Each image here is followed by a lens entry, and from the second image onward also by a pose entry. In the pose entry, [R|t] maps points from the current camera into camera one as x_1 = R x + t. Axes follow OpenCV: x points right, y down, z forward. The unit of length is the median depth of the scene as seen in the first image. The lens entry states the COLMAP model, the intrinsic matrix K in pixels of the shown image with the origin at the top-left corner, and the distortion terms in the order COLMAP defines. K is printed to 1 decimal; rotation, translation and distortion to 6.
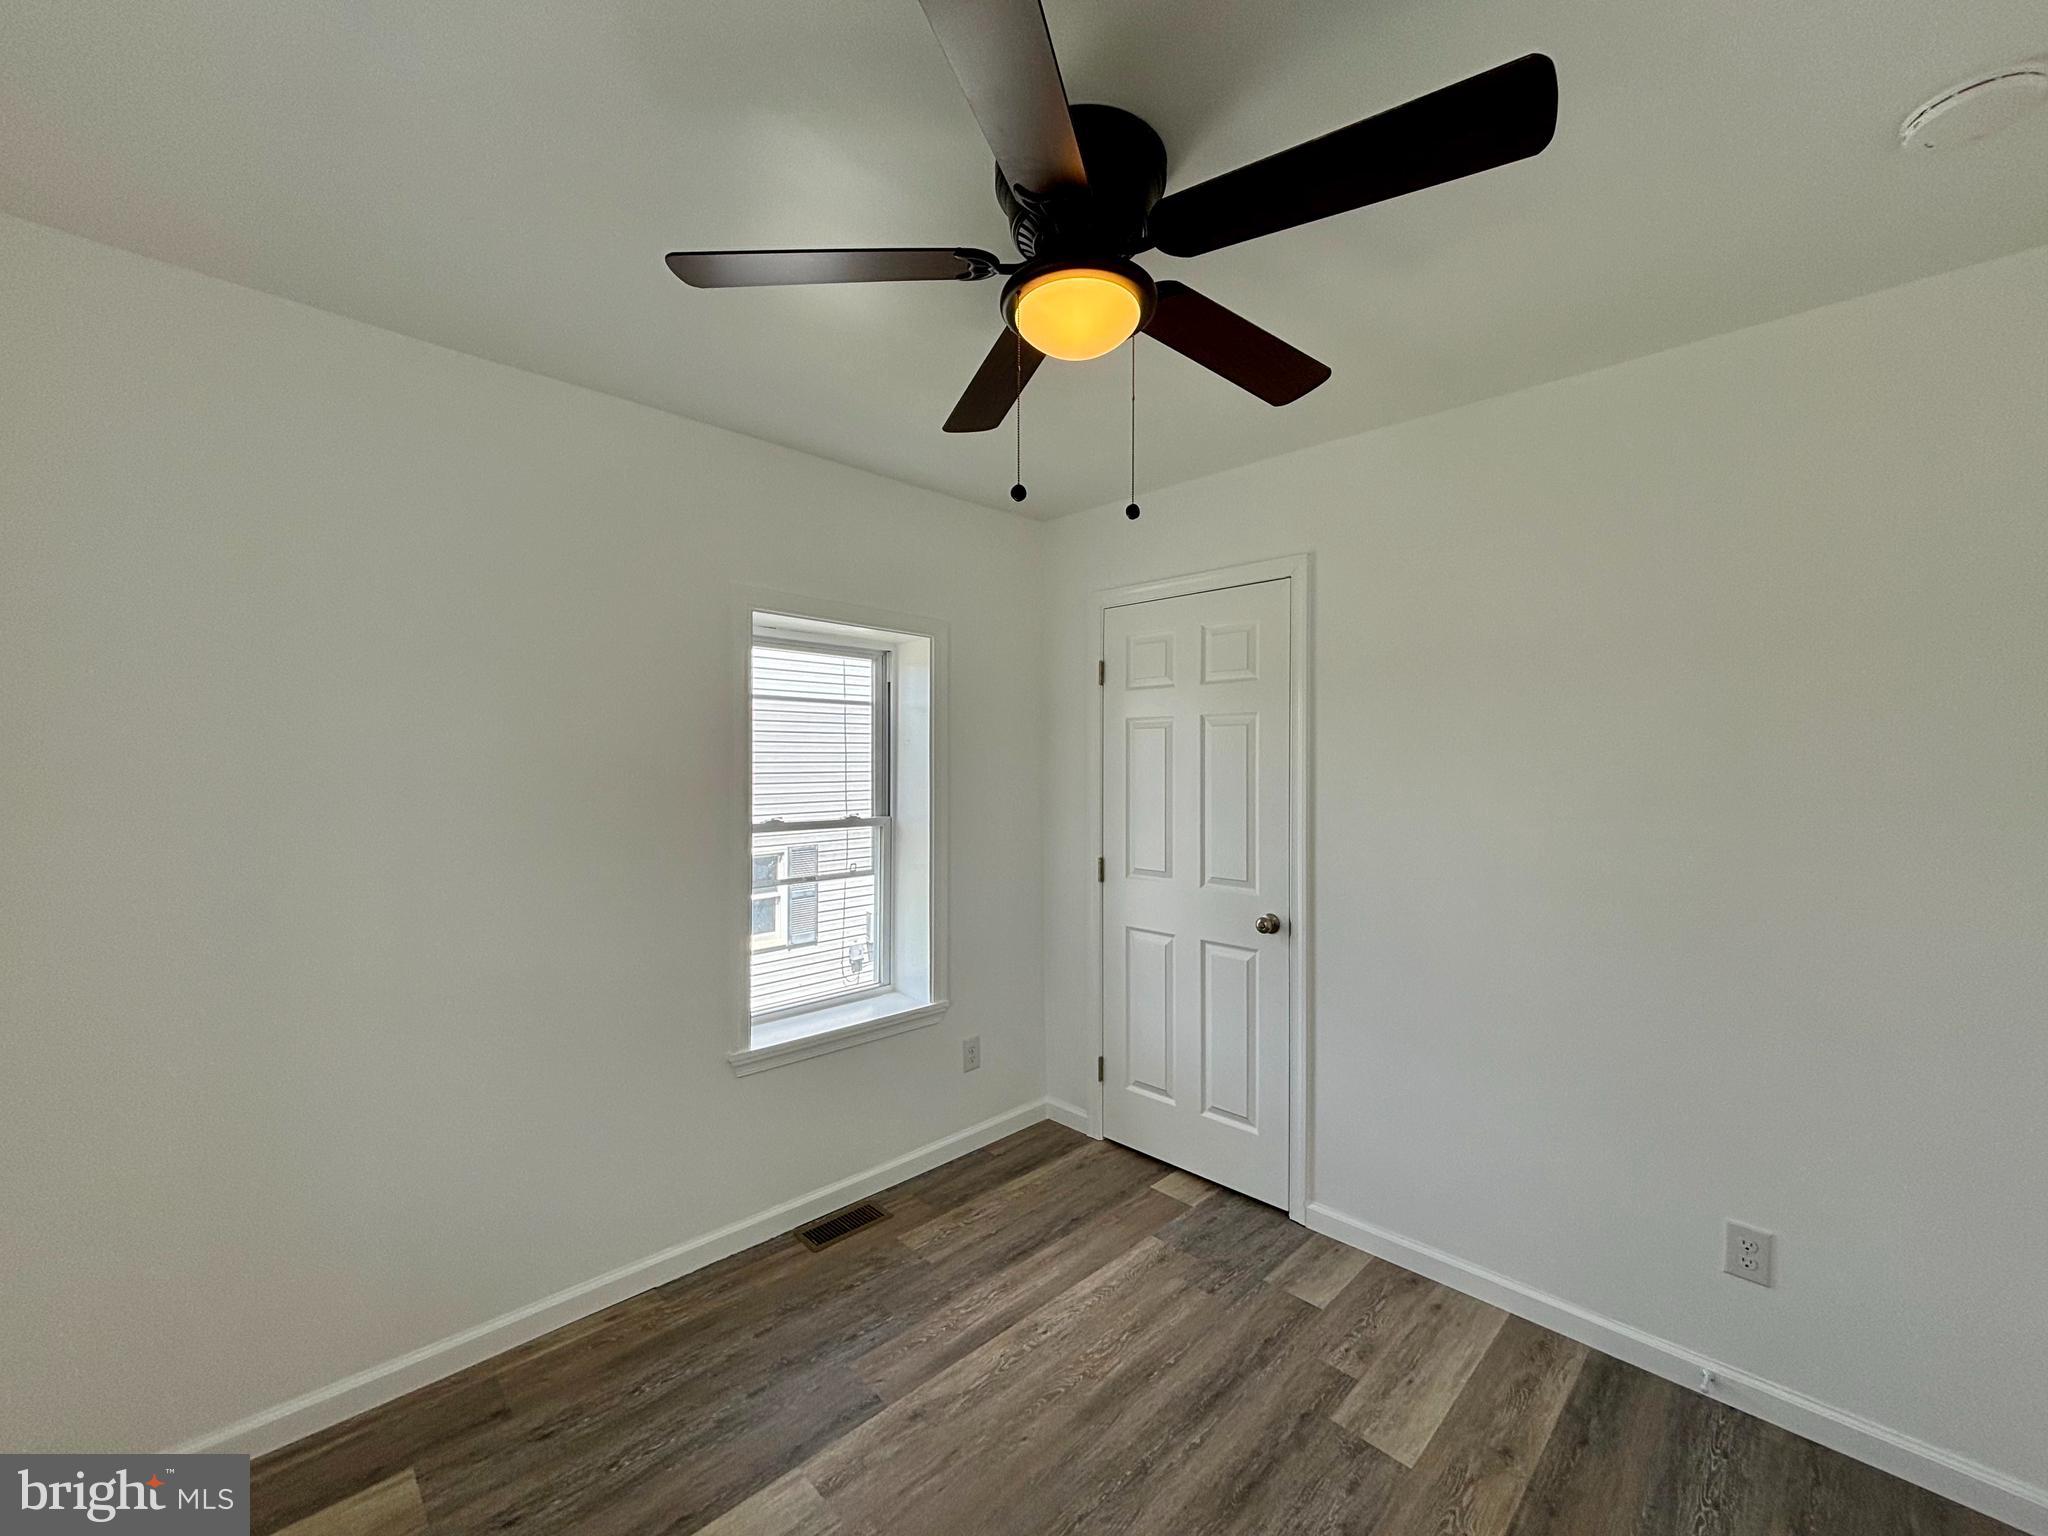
lens RADIAL K [[825.5, 0, 1018.2], [0, 825.5, 765.6], [0, 0, 1]] dist [0.002808, 0.000686]
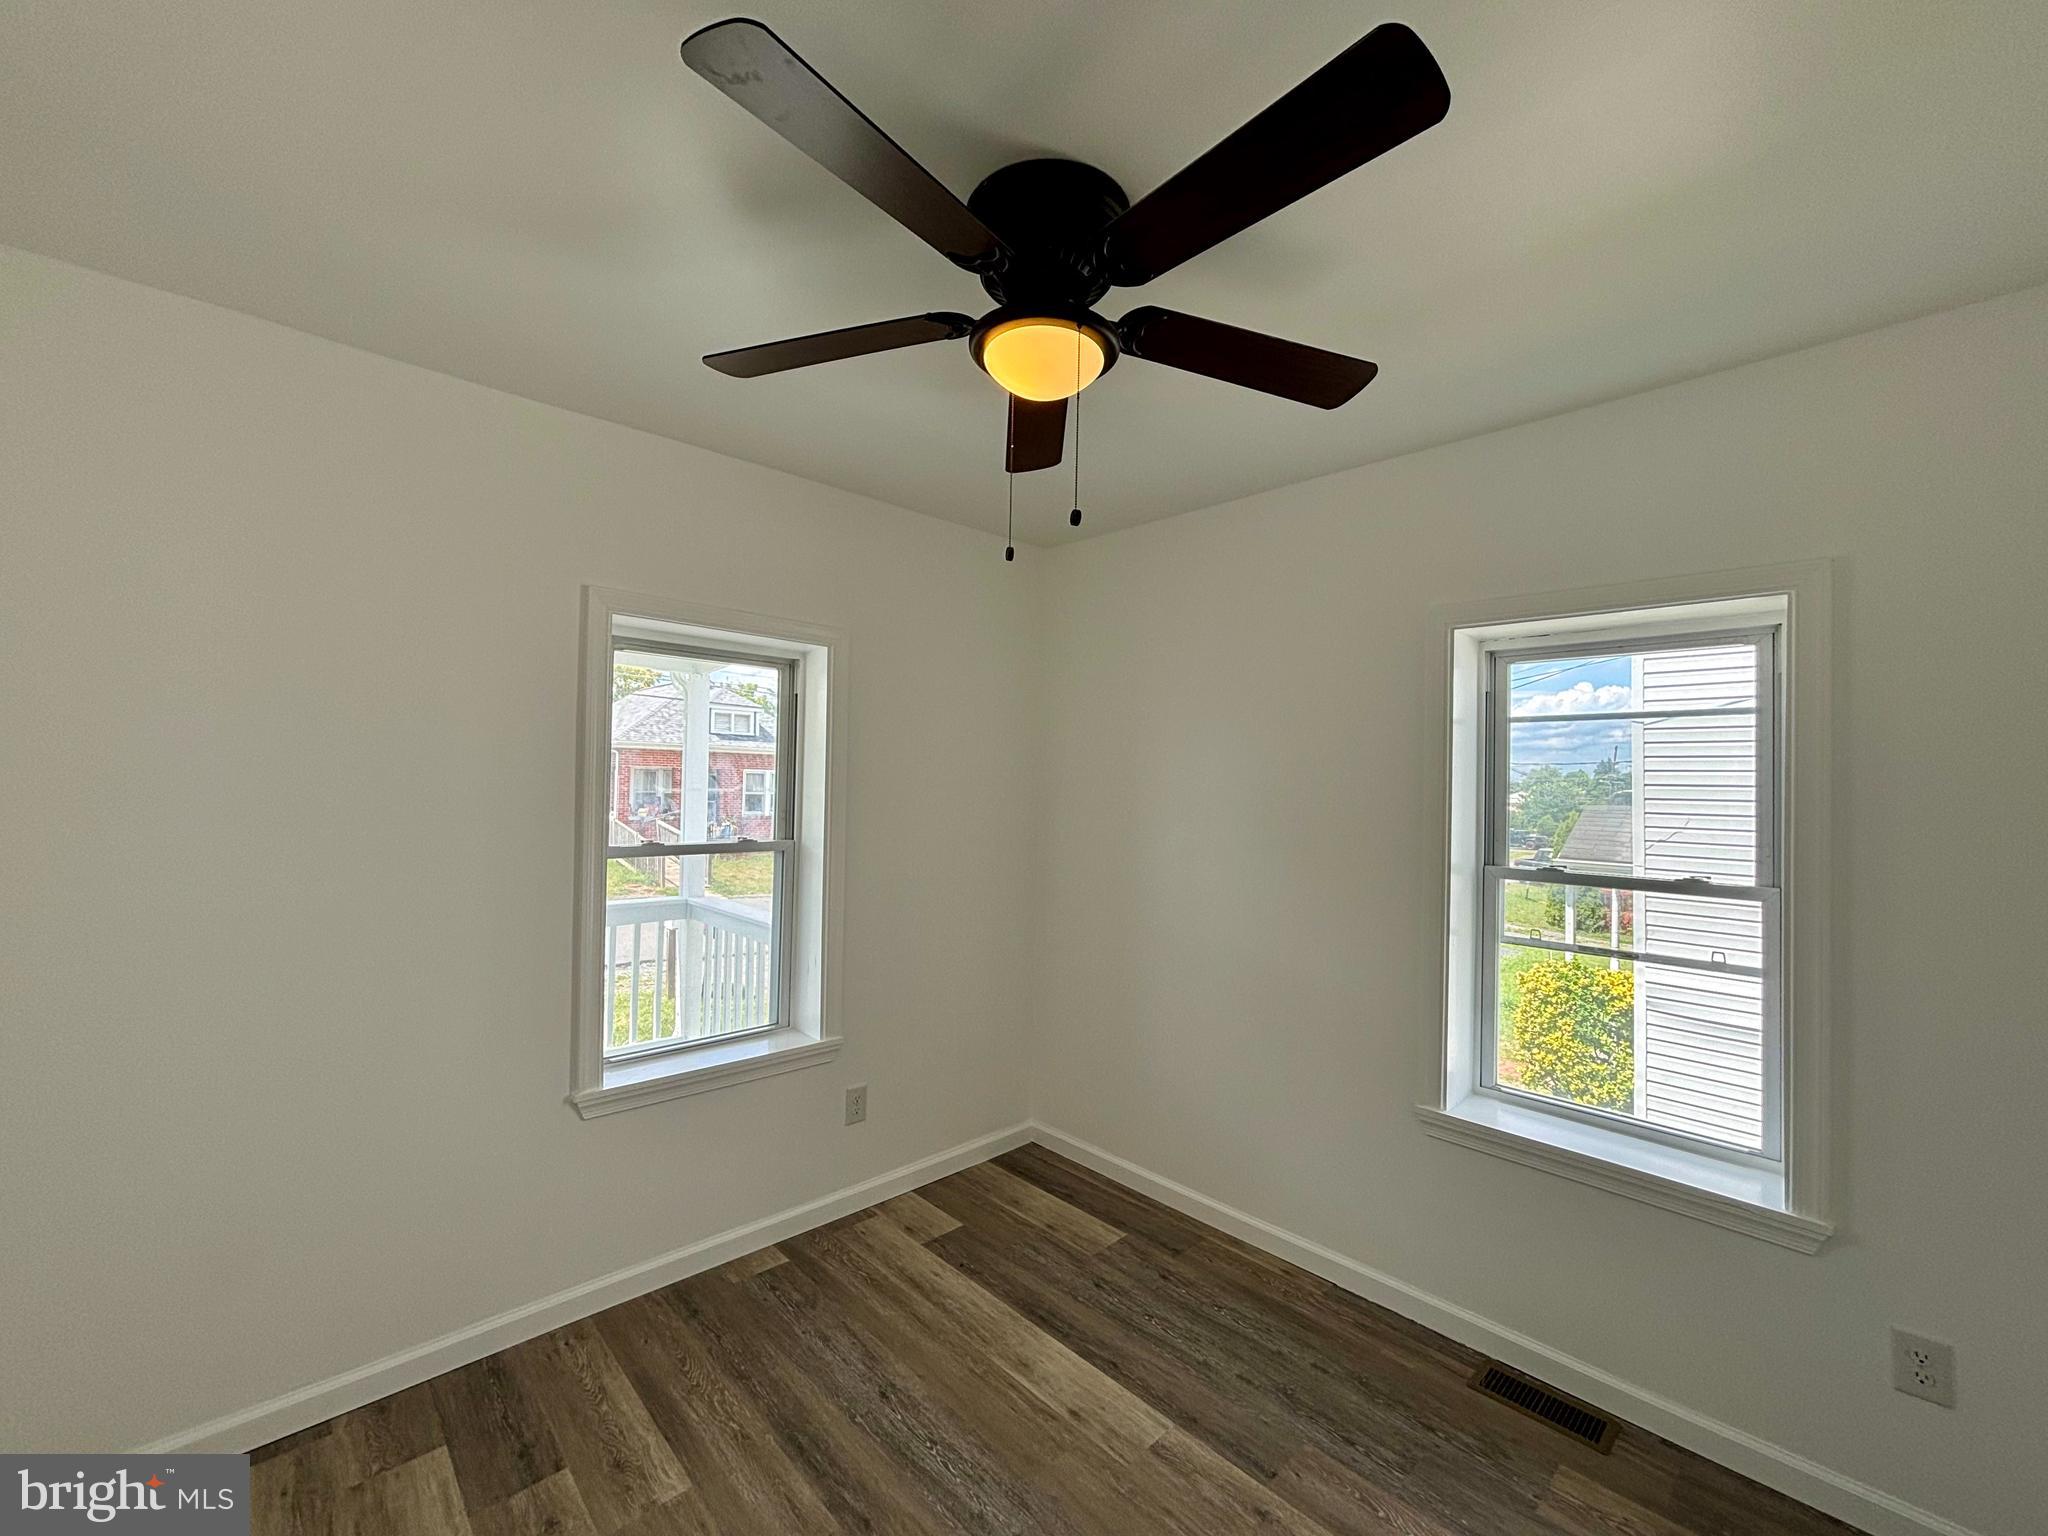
lens RADIAL K [[812.1, 0, 1029.8], [0, 812.1, 798.0], [0, 0, 1]] dist [-0.000152, 0.000142]
pose [[-0.025315, -0.004692, -0.999669, 0.773837], [-0.006050, 0.999971, -0.004540, 0.000958], [0.999661, 0.005934, -0.025343, 0.753414]]
